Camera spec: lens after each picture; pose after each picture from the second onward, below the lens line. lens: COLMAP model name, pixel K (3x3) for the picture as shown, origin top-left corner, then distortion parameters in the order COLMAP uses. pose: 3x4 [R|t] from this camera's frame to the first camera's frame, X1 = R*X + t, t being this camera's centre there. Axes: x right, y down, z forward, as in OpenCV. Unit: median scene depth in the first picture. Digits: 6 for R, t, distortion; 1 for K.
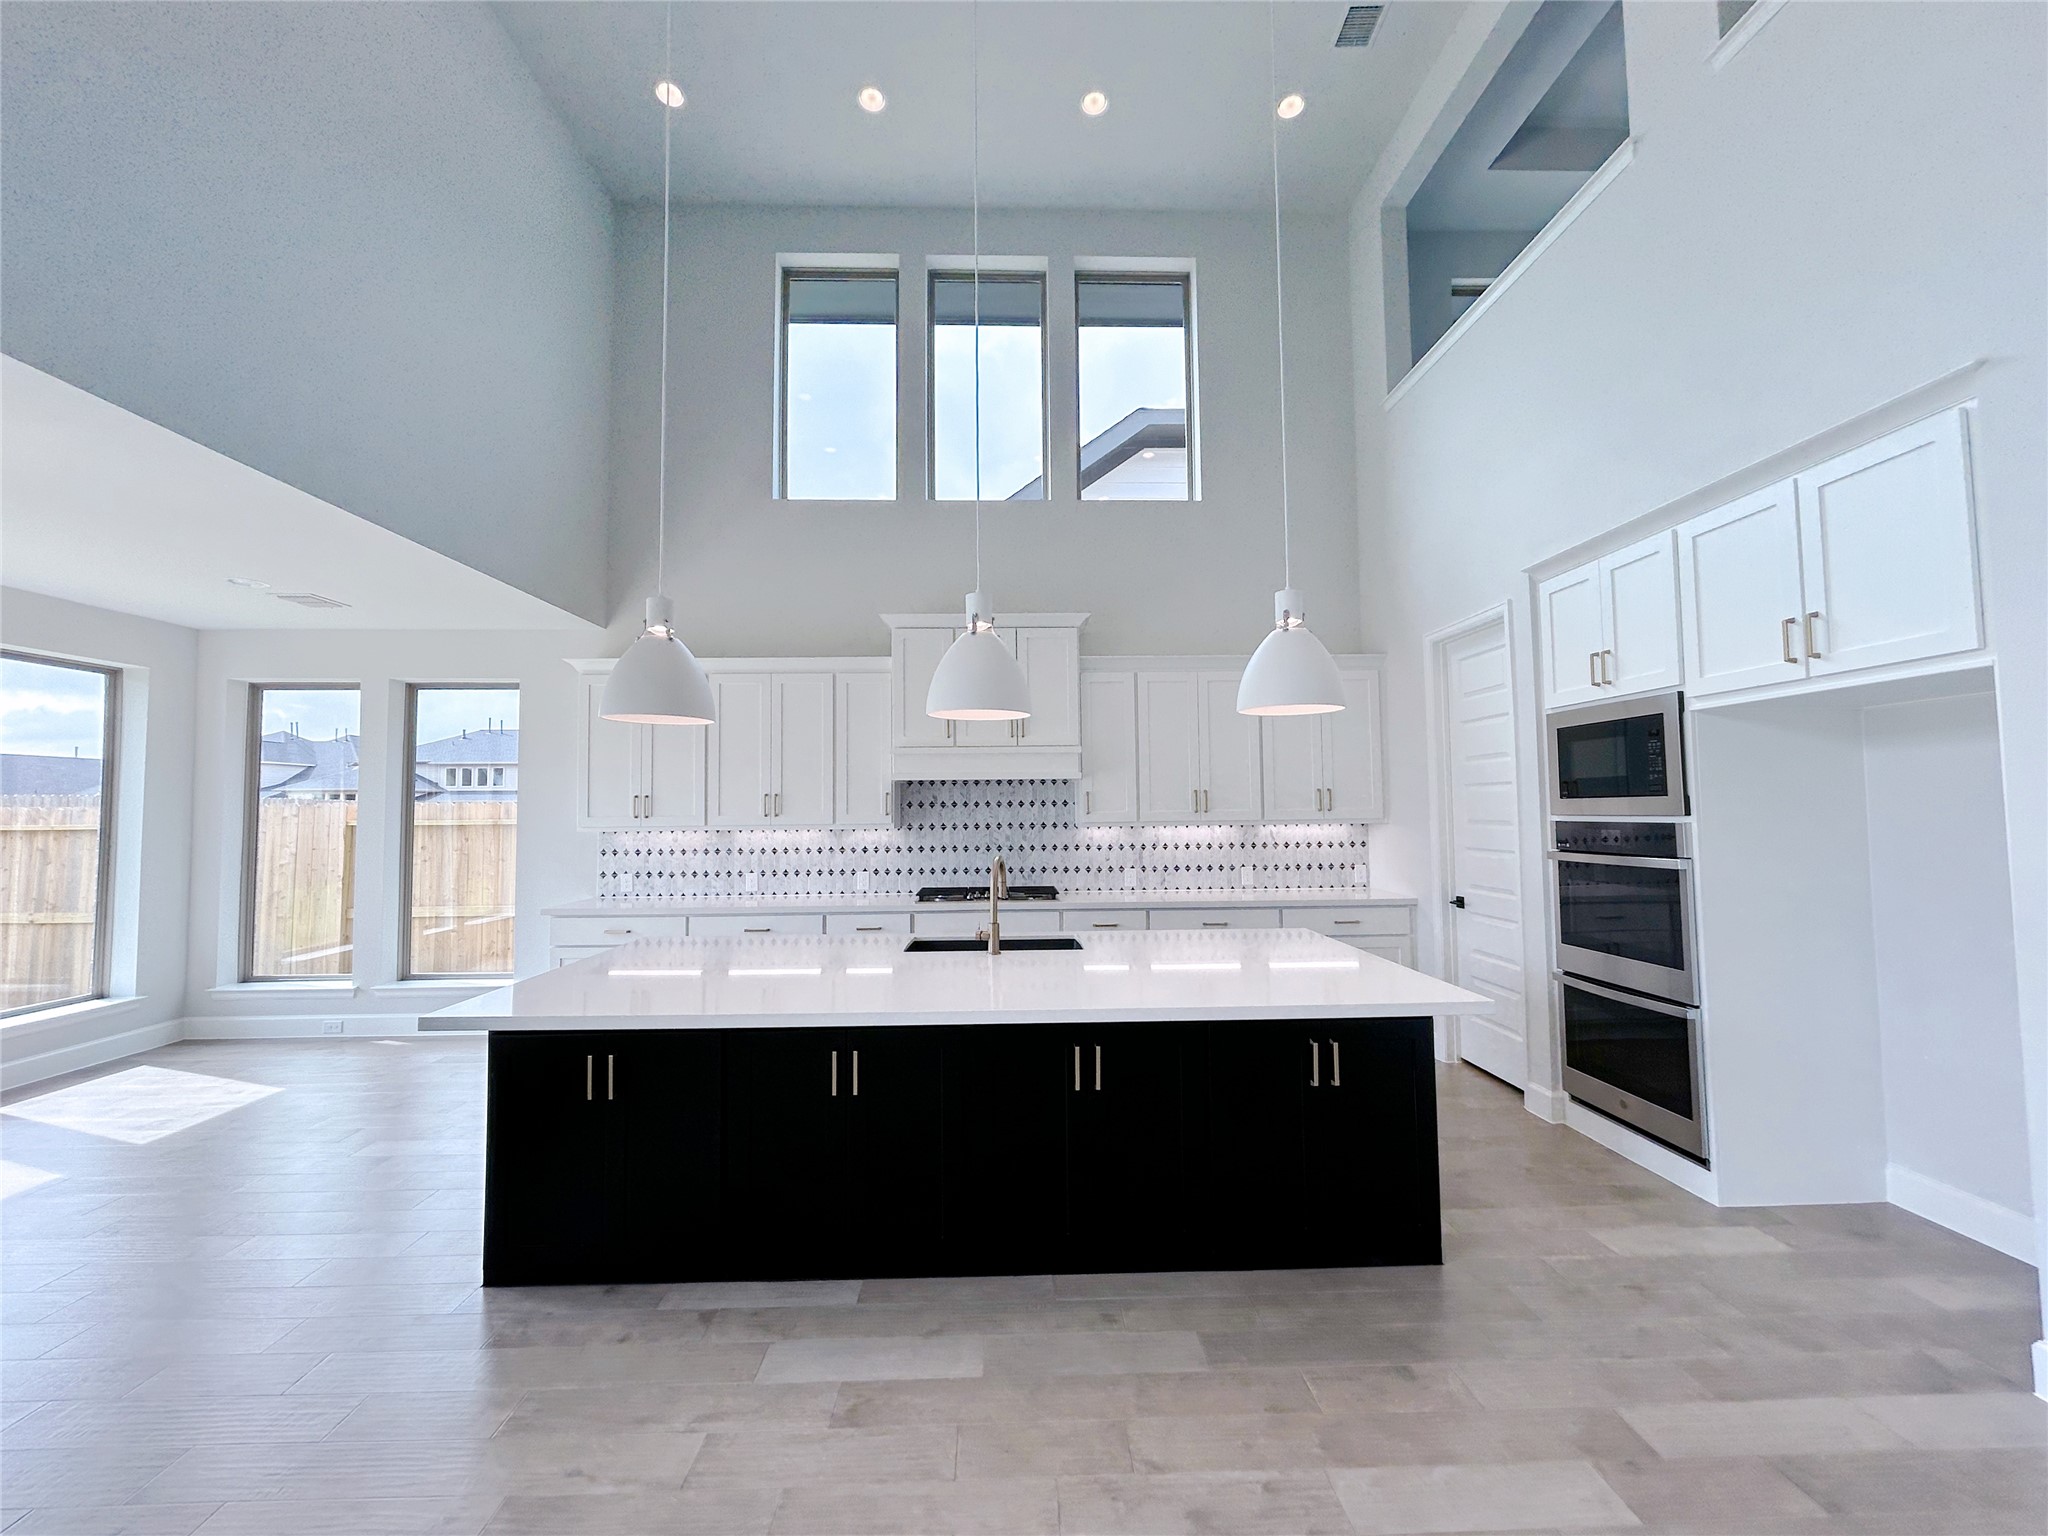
lens RADIAL K [[825.2, 0, 1021.3], [0, 825.2, 767.3], [0, 0, 1]] dist [-0.001106, 0.001313]
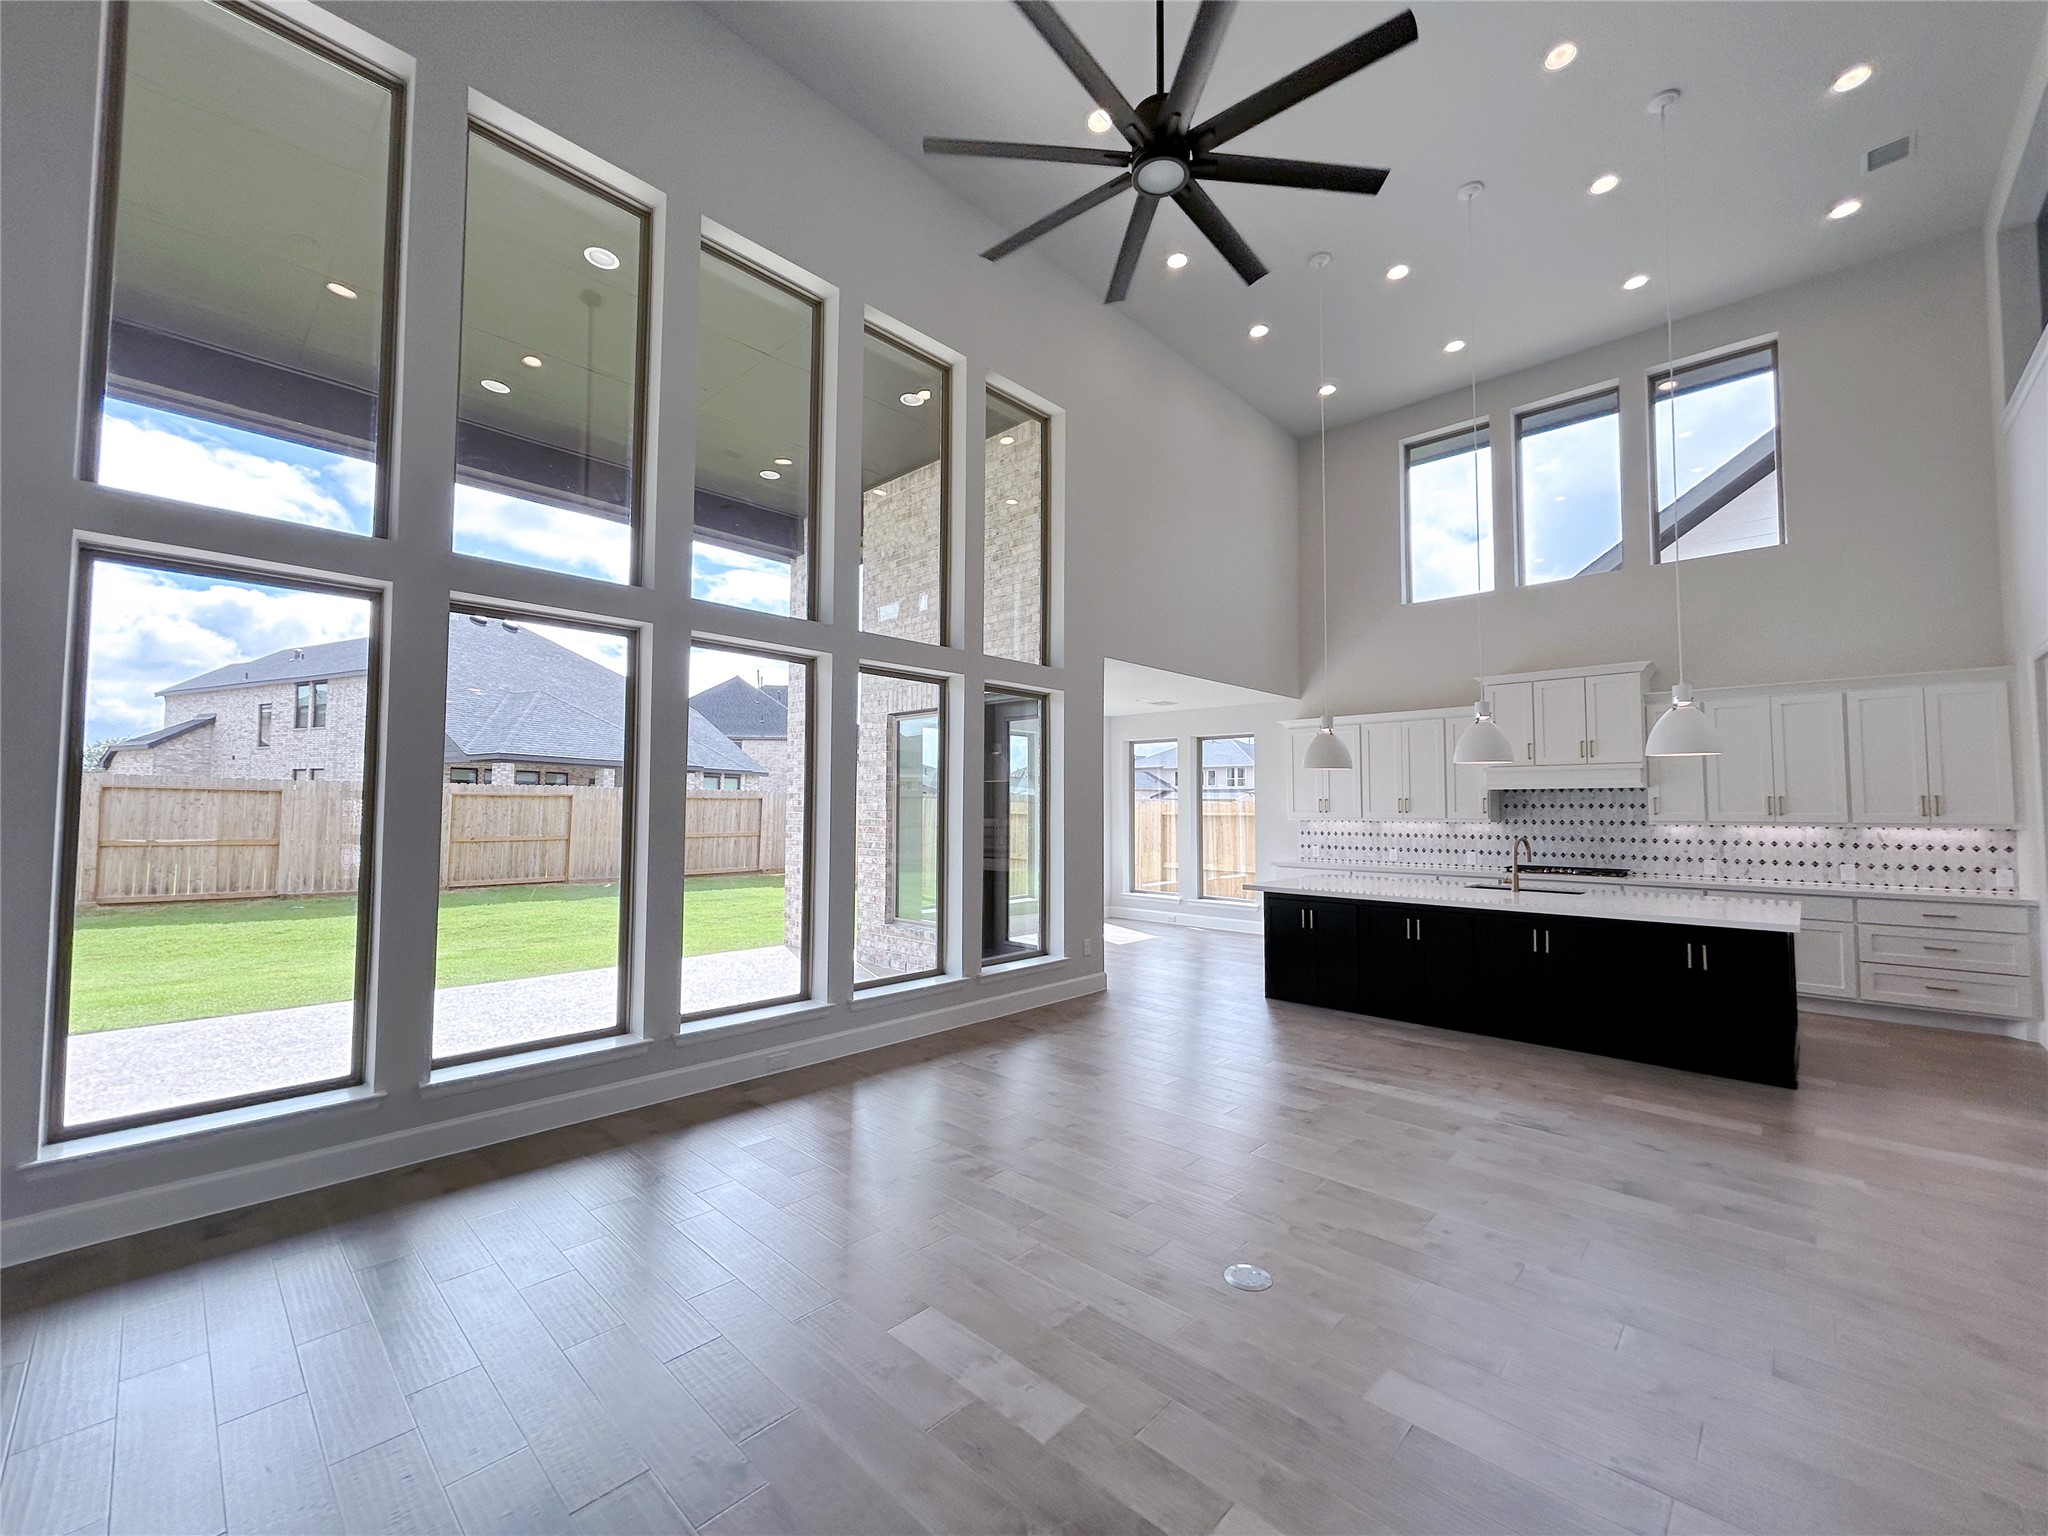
lens RADIAL K [[825.2, 0, 1021.3], [0, 825.2, 767.3], [0, 0, 1]] dist [-0.001106, 0.001313]
pose [[0.704849, -0.022646, -0.708996, 0.282715], [0.025965, 0.999644, -0.006116, -0.033734], [0.708882, -0.014099, 0.705186, -0.584986]]
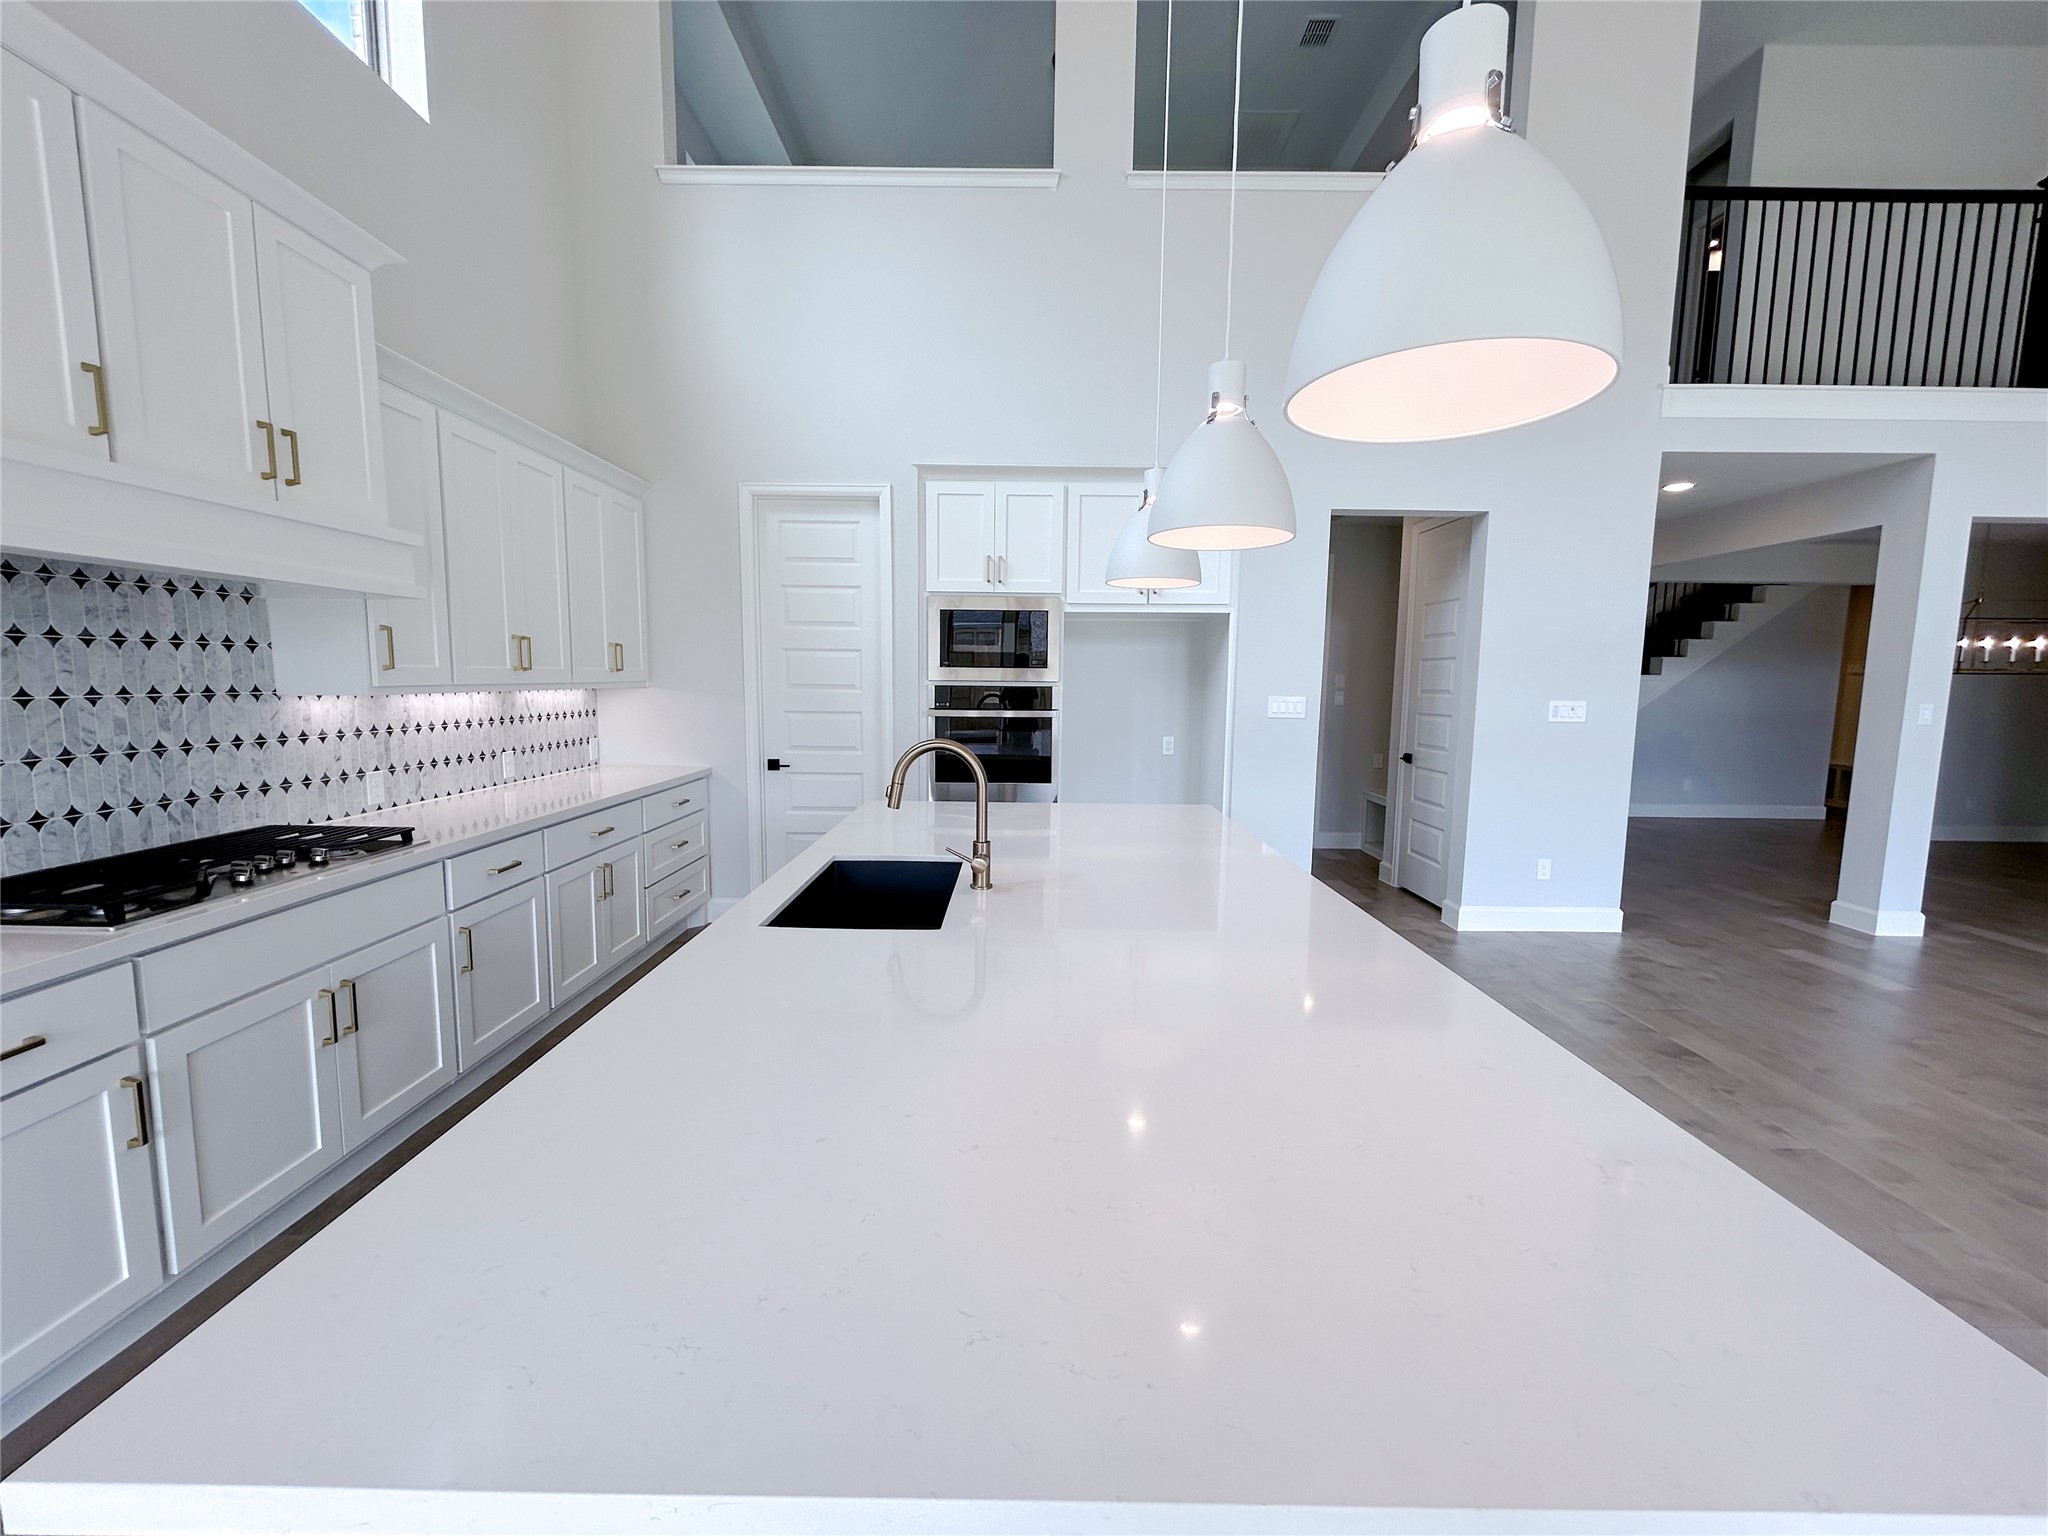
lens RADIAL K [[825.2, 0, 1021.3], [0, 825.2, 767.3], [0, 0, 1]] dist [-0.001106, 0.001313]
pose [[0.028136, -0.098948, 0.994695, -0.396234], [-0.066491, 0.992700, 0.100631, 0.036953], [-0.997390, -0.068970, 0.021351, 0.563527]]
